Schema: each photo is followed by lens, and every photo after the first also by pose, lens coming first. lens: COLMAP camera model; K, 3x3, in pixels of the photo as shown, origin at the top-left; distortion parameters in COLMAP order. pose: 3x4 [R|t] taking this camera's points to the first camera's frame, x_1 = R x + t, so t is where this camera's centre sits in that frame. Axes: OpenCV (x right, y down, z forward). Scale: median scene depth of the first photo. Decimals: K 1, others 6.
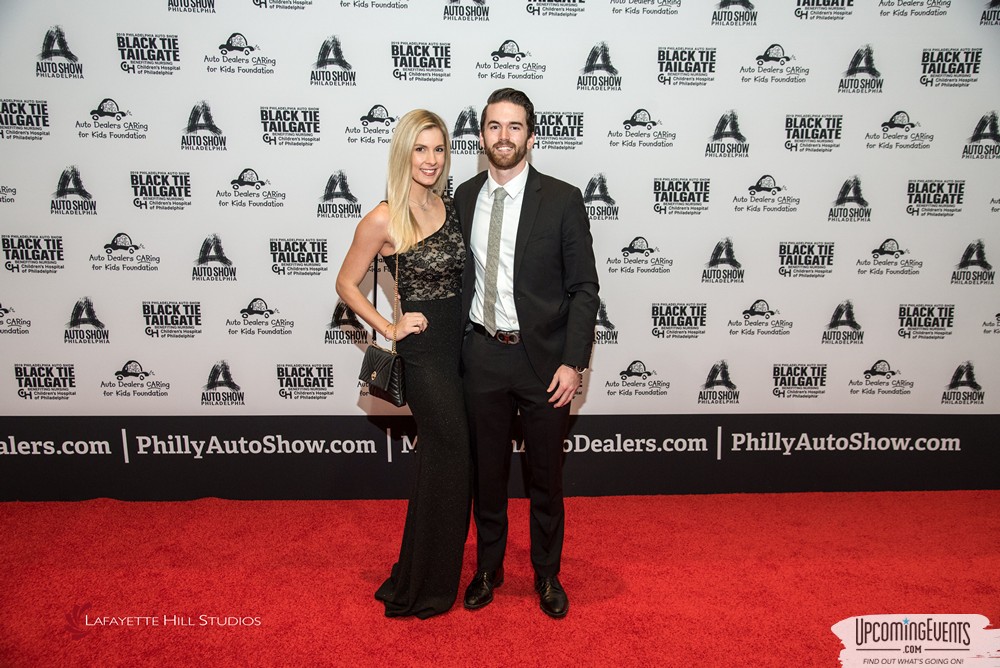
lens RADIAL K [[1163.9, 0, 492.6], [0, 1163.9, 359.8], [0, 0, 1]] dist [0.078076, 0.000000]
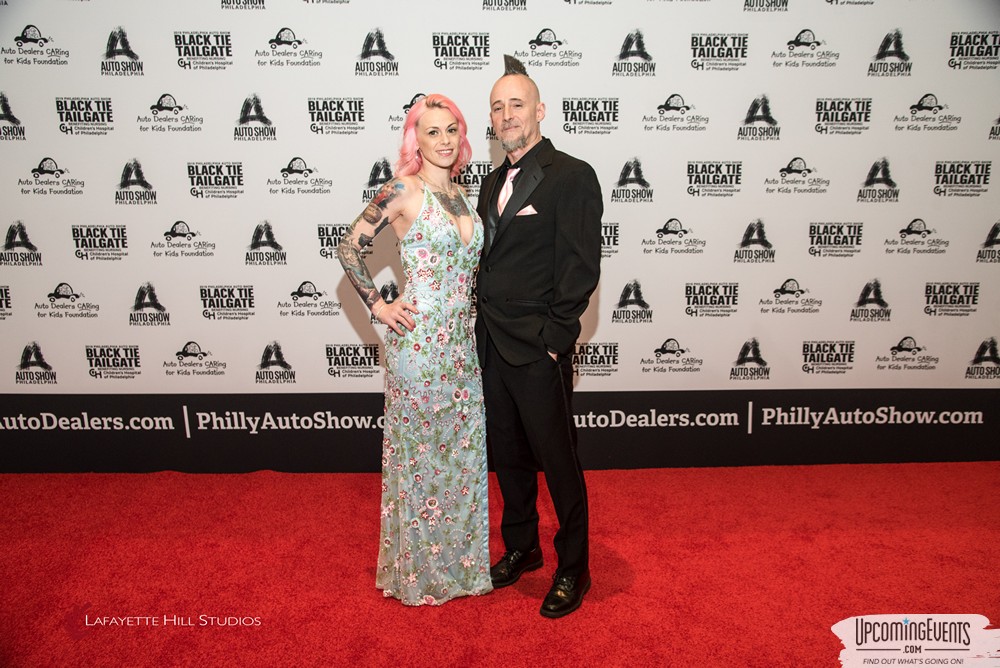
lens RADIAL K [[992.6, 0, 480.1], [0, 992.6, 364.6], [0, 0, 1]] dist [-0.031601, 0.079213]
pose [[0.999058, -0.005225, -0.043070, -0.007842], [0.006208, 0.999723, 0.022711, 0.002679], [0.042940, -0.022957, 0.998814, 0.115692]]
